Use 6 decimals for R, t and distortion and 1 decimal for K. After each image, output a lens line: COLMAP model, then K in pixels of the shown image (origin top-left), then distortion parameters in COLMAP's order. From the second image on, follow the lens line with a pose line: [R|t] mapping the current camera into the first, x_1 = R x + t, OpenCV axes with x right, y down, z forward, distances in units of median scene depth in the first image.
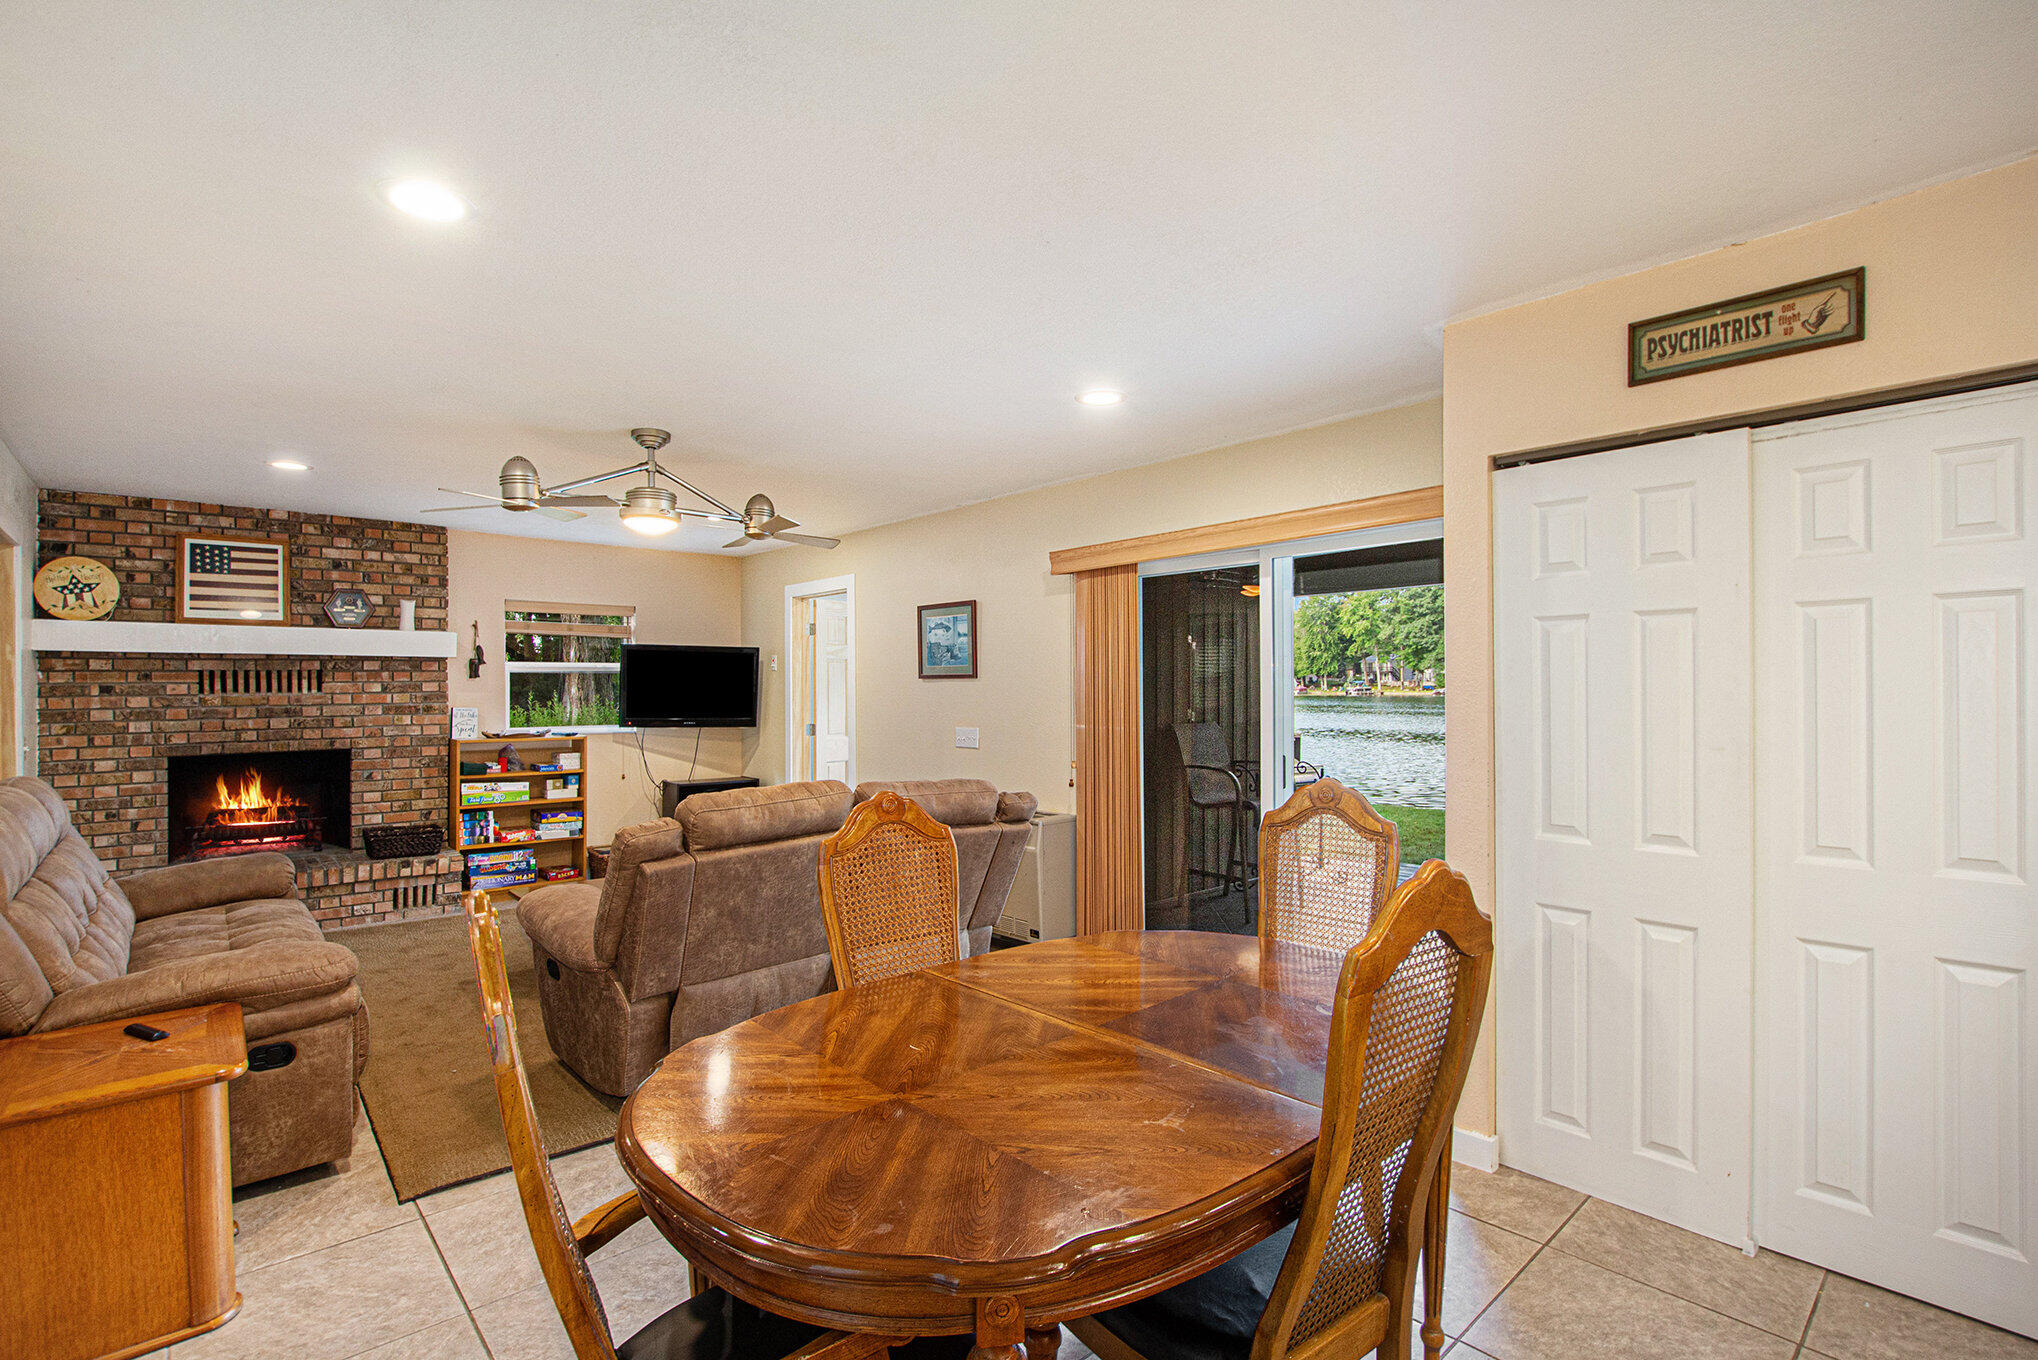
lens RADIAL K [[952.7, 0, 981.9], [0, 952.7, 686.1], [0, 0, 1]] dist [-0.019455, 0.000755]
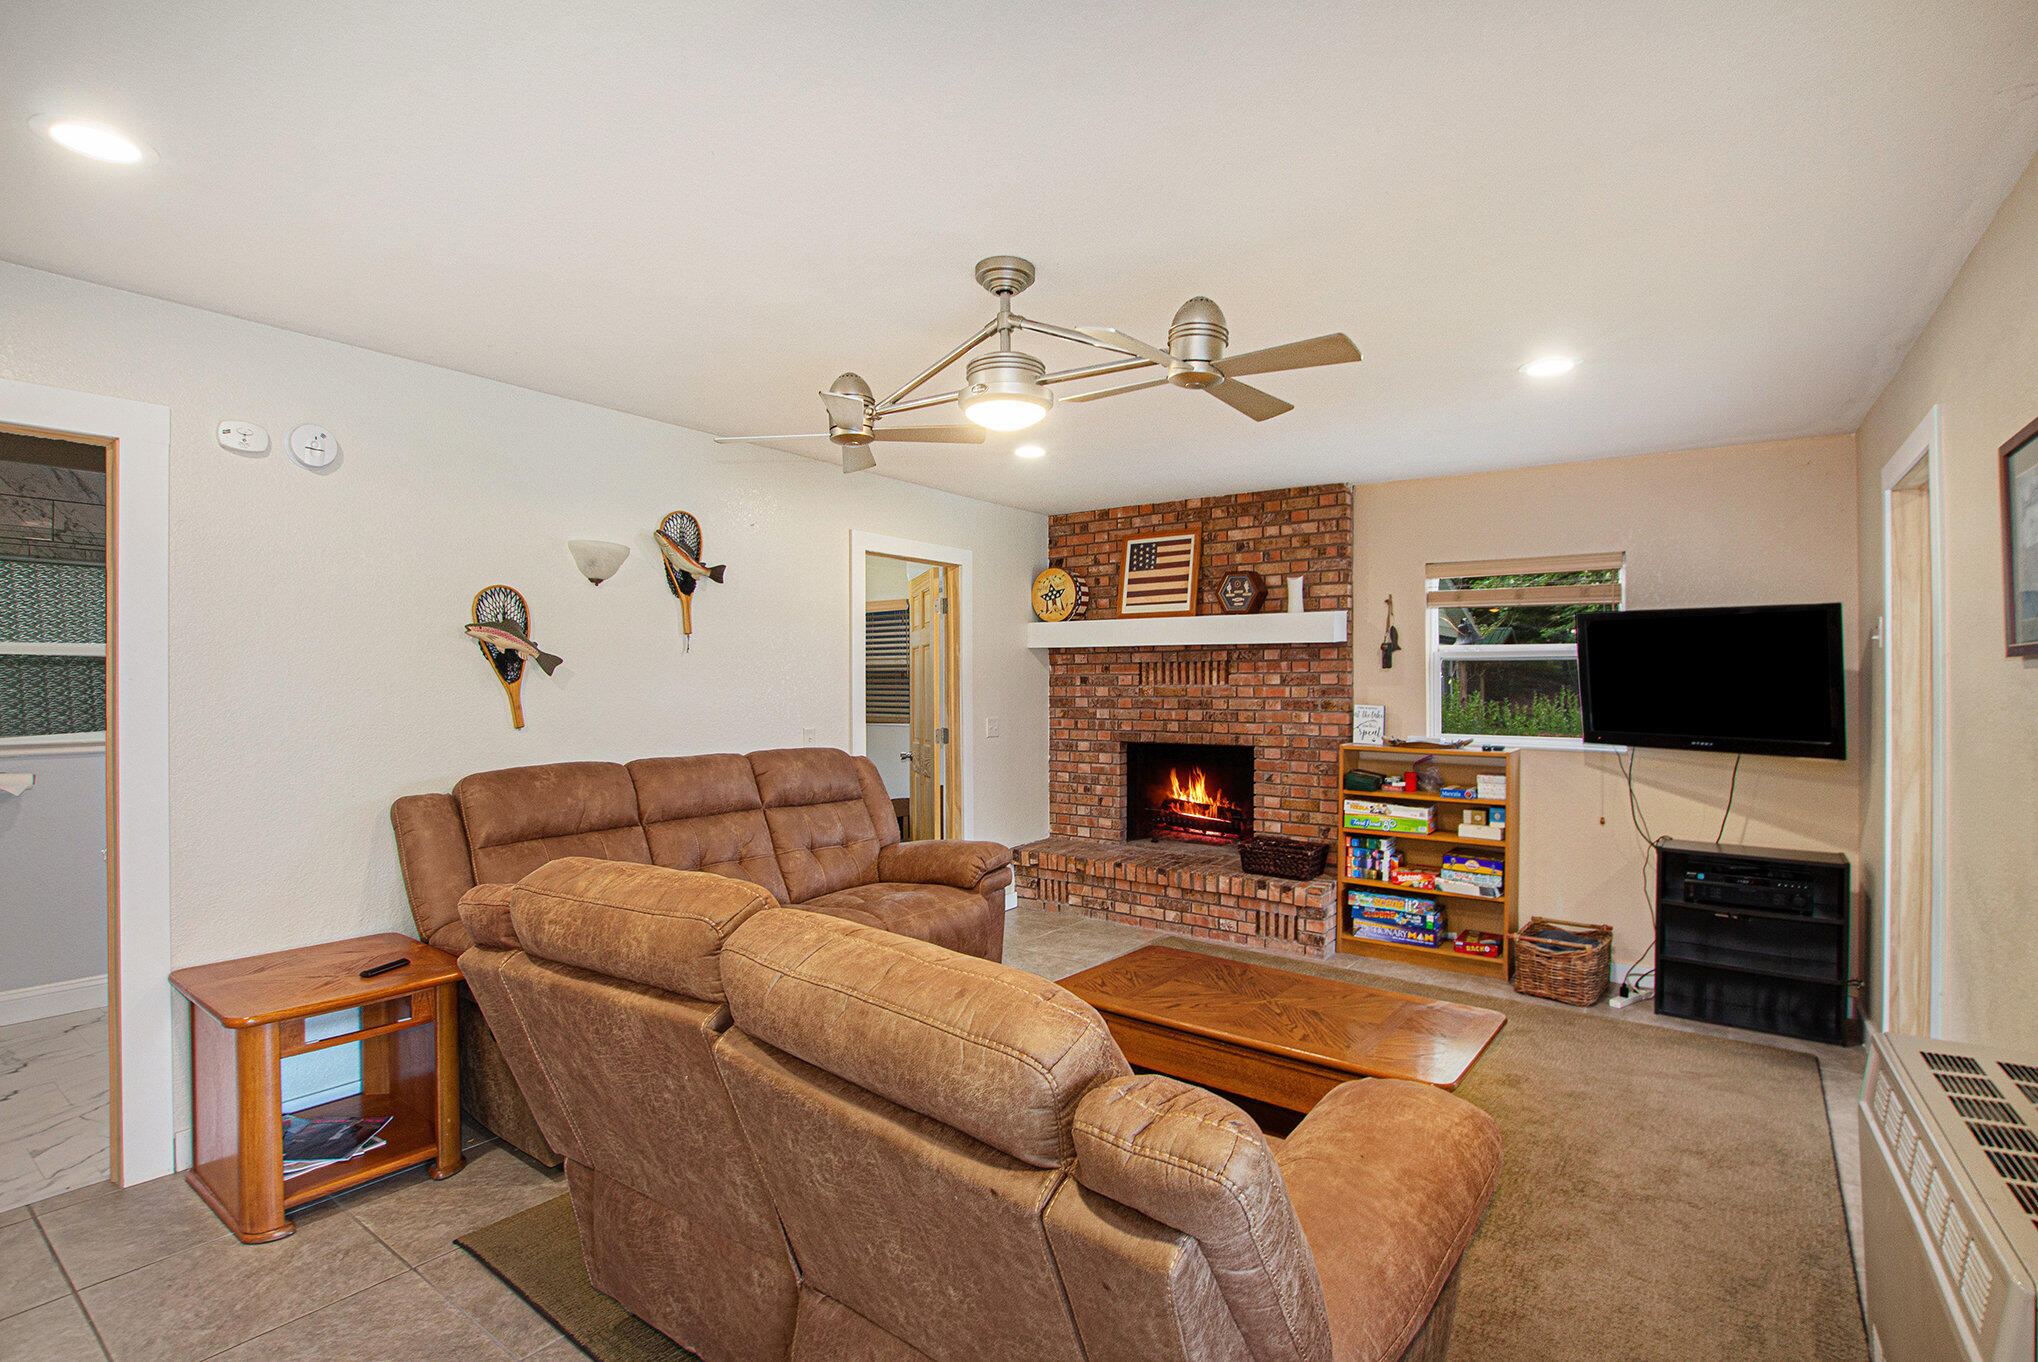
lens RADIAL K [[955.4, 0, 1033.6], [0, 955.4, 688.4], [0, 0, 1]] dist [-0.022275, 0.000806]
pose [[0.244406, 0.011886, -0.969600, 0.182225], [-0.002954, 0.999929, 0.011513, 0.000220], [0.969669, 0.000050, 0.244423, 0.598006]]
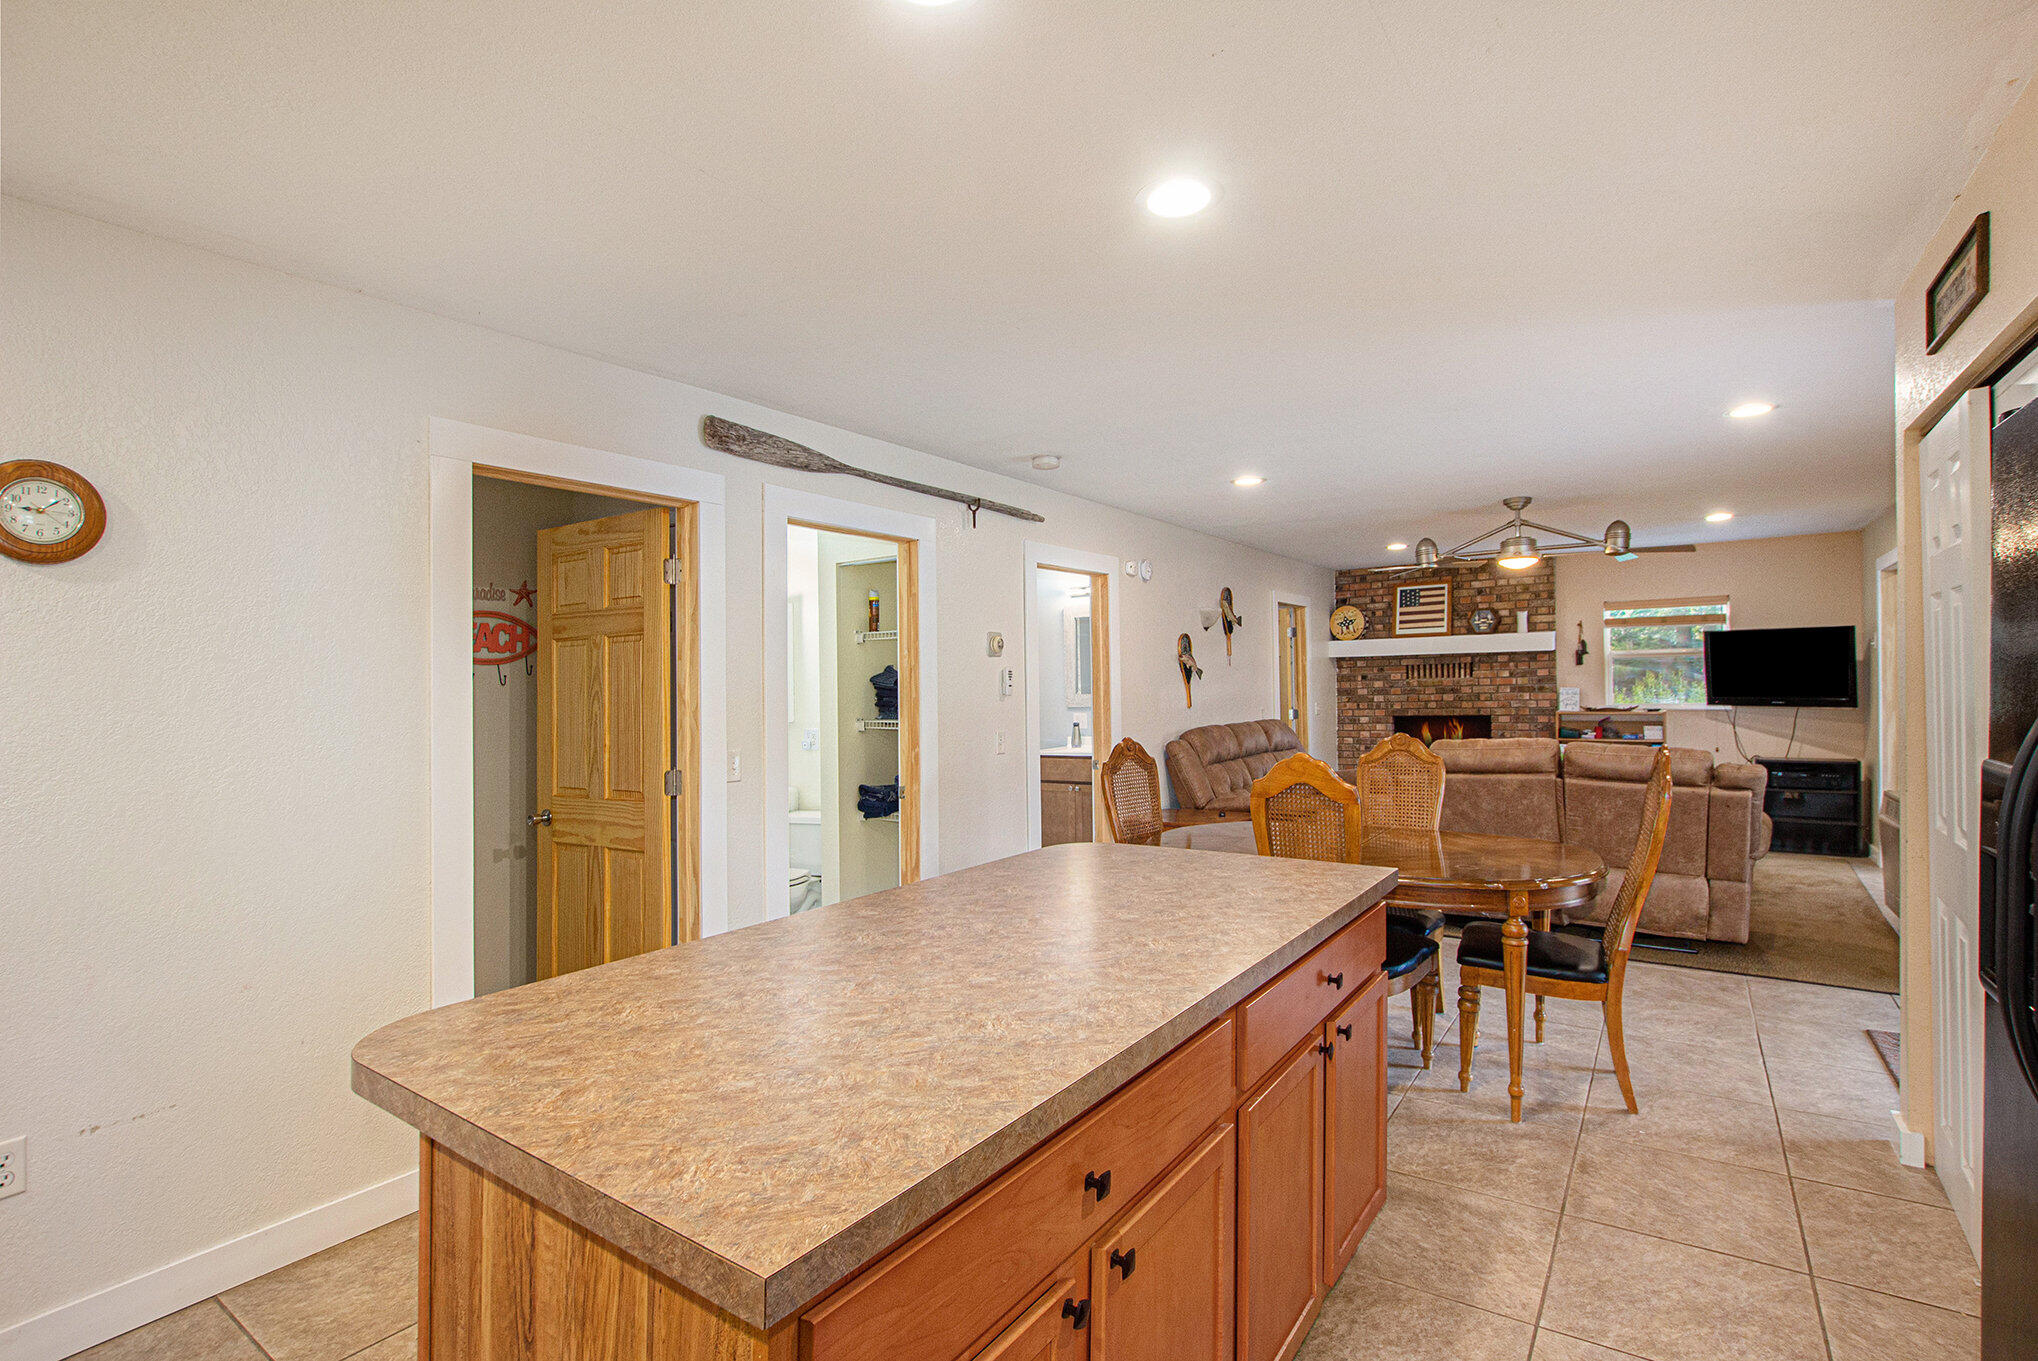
lens RADIAL K [[940.0, 0, 1045.4], [0, 940.0, 704.7], [0, 0, 1]] dist [-0.020918, 0.000415]
pose [[0.262410, 0.019332, -0.964763, 0.589079], [0.021286, 0.999440, 0.025817, -0.003192], [0.964722, -0.027311, 0.261852, -0.056601]]
